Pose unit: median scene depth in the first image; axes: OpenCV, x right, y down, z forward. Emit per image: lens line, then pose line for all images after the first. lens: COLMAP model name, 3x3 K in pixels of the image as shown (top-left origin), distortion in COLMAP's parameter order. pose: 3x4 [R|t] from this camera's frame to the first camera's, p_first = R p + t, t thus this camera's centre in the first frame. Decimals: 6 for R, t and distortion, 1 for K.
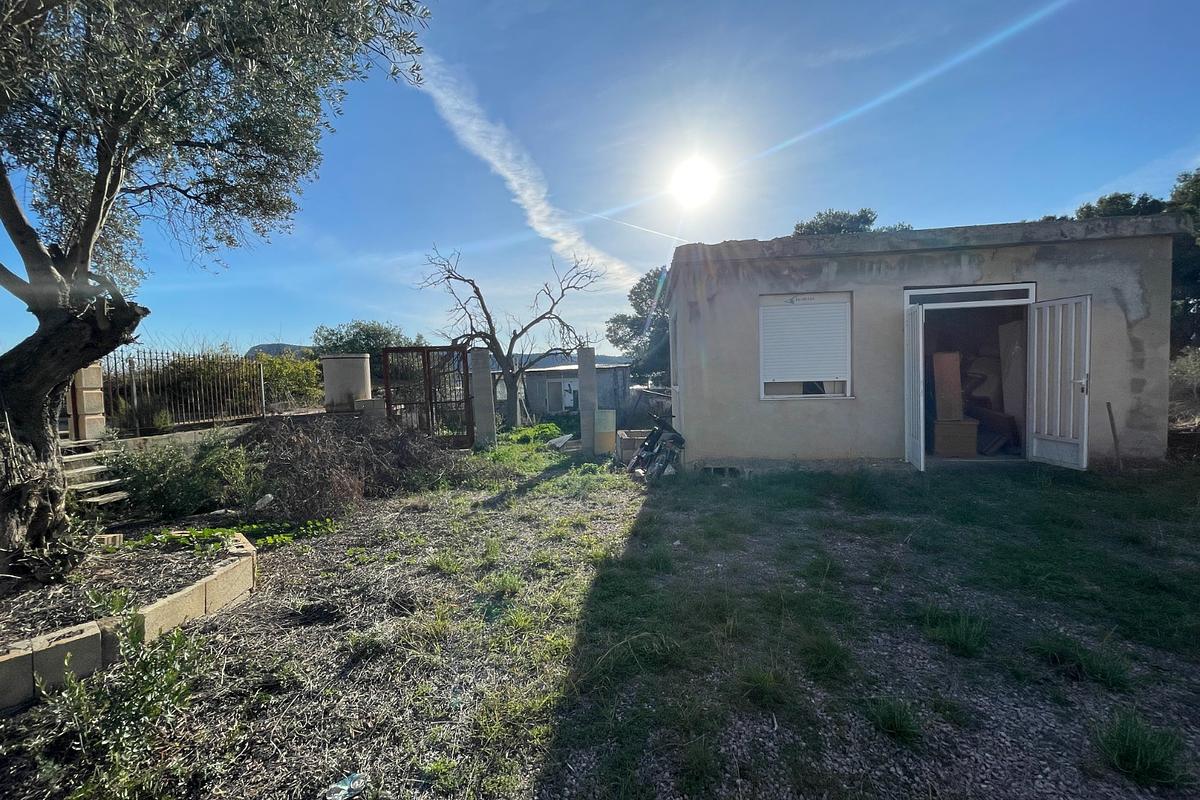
lens RADIAL K [[483.4, 0, 600.4], [0, 483.4, 404.0], [0, 0, 1]] dist [-0.000819, 0.001367]
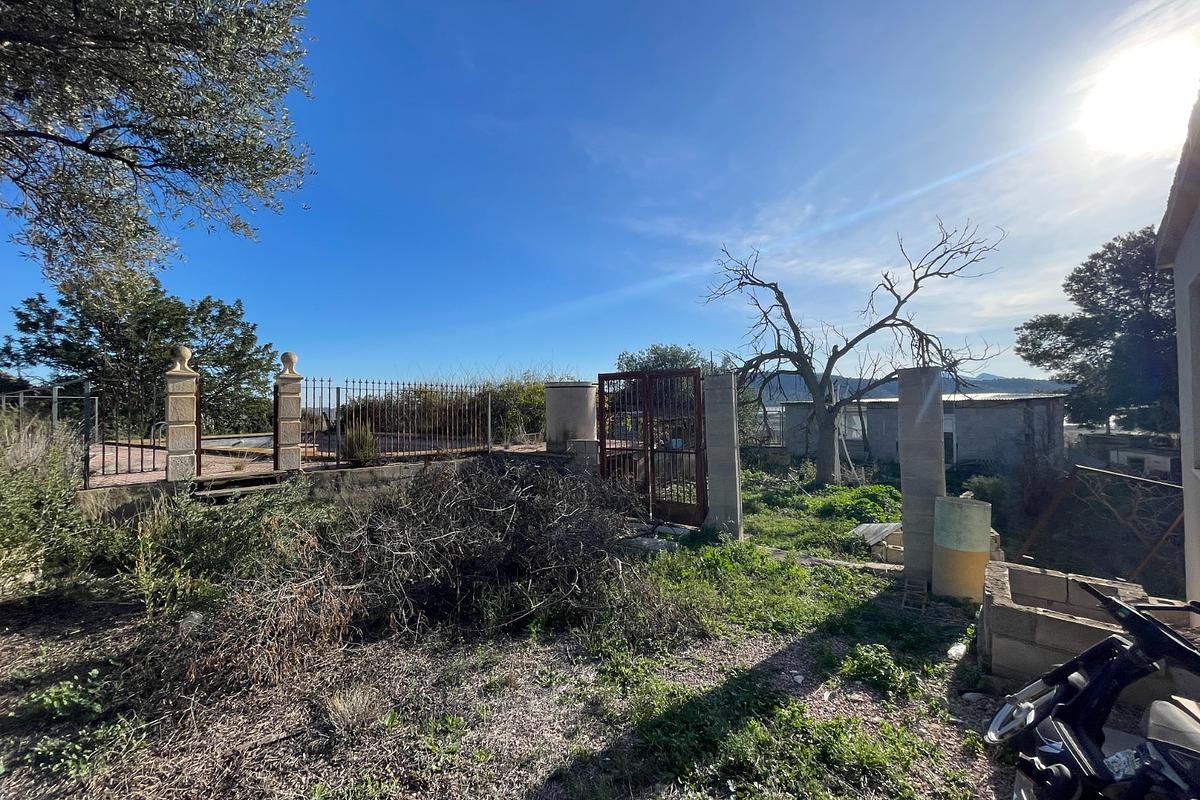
lens RADIAL K [[483.4, 0, 597.6], [0, 483.4, 398.1], [0, 0, 1]] dist [-0.000819, 0.001367]
pose [[0.753662, 0.018017, -0.657015, 0.028129], [-0.059214, 0.997420, -0.040573, -0.025334], [0.654589, 0.069482, 0.752785, 0.234363]]
